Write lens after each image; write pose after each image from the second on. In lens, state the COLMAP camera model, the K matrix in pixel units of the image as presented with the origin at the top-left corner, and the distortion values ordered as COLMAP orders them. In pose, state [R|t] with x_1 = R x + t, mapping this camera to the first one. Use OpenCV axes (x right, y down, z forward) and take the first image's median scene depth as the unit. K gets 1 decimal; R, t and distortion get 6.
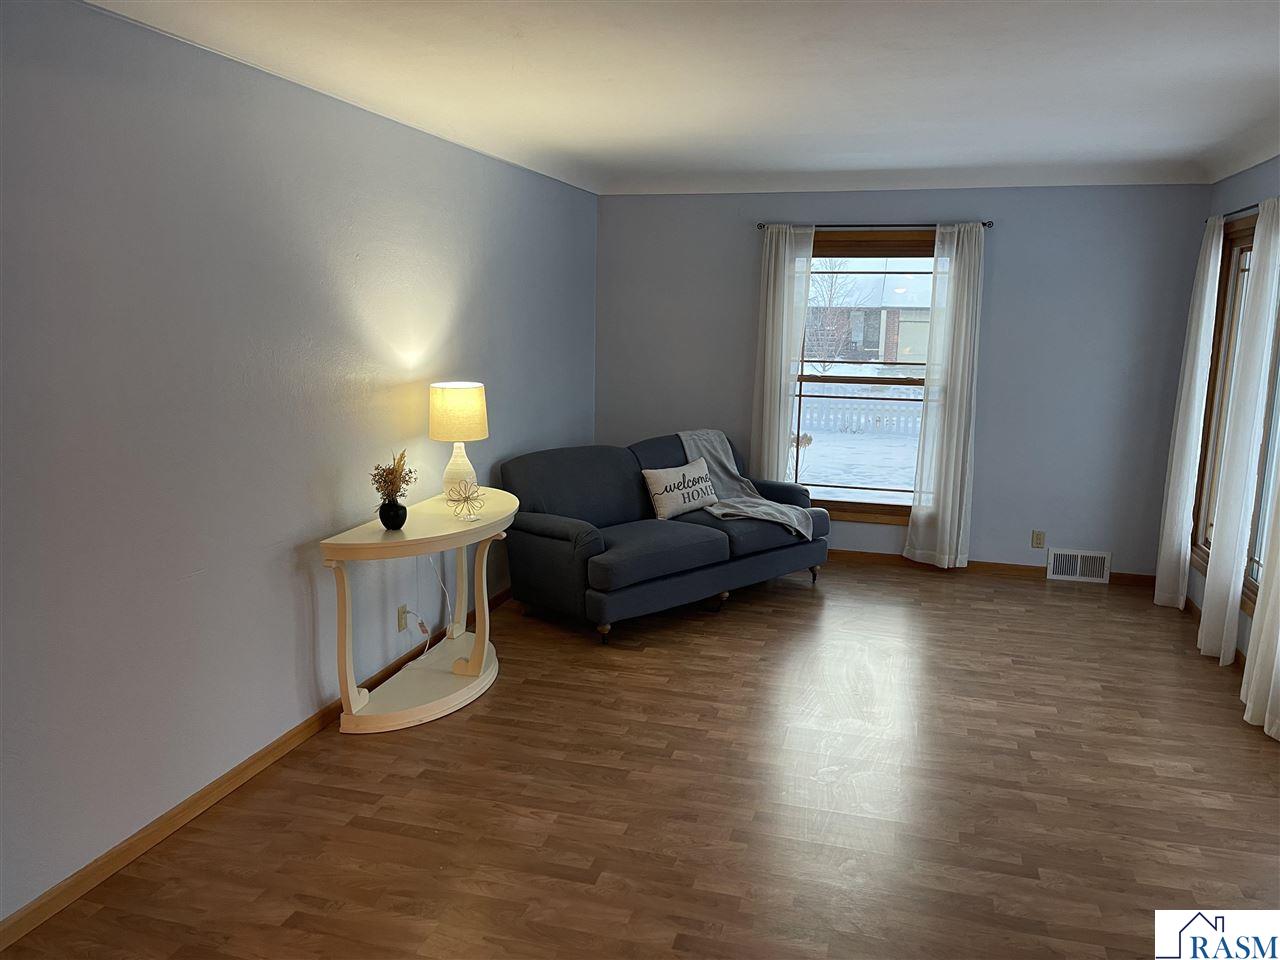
lens RADIAL K [[979.0, 0, 641.6], [0, 979.0, 478.8], [0, 0, 1]] dist [0.088480, -0.069657]
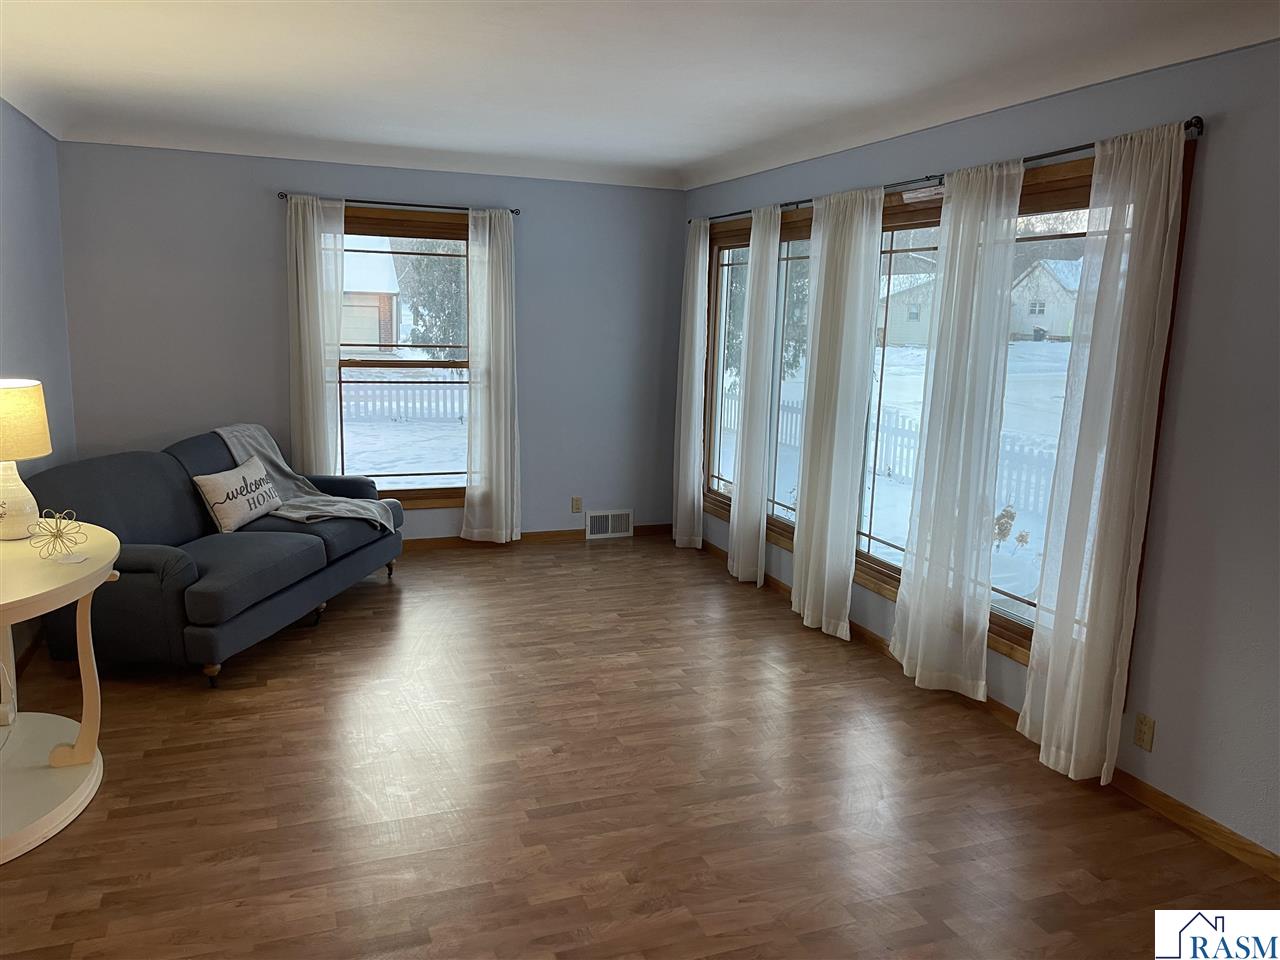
lens RADIAL K [[979.0, 0, 646.9], [0, 979.0, 476.4], [0, 0, 1]] dist [0.088480, -0.069657]
pose [[0.807325, -0.099399, 0.581676, -0.179915], [0.091277, 0.994883, 0.043324, -0.011101], [-0.583005, 0.018116, 0.812266, 0.080145]]
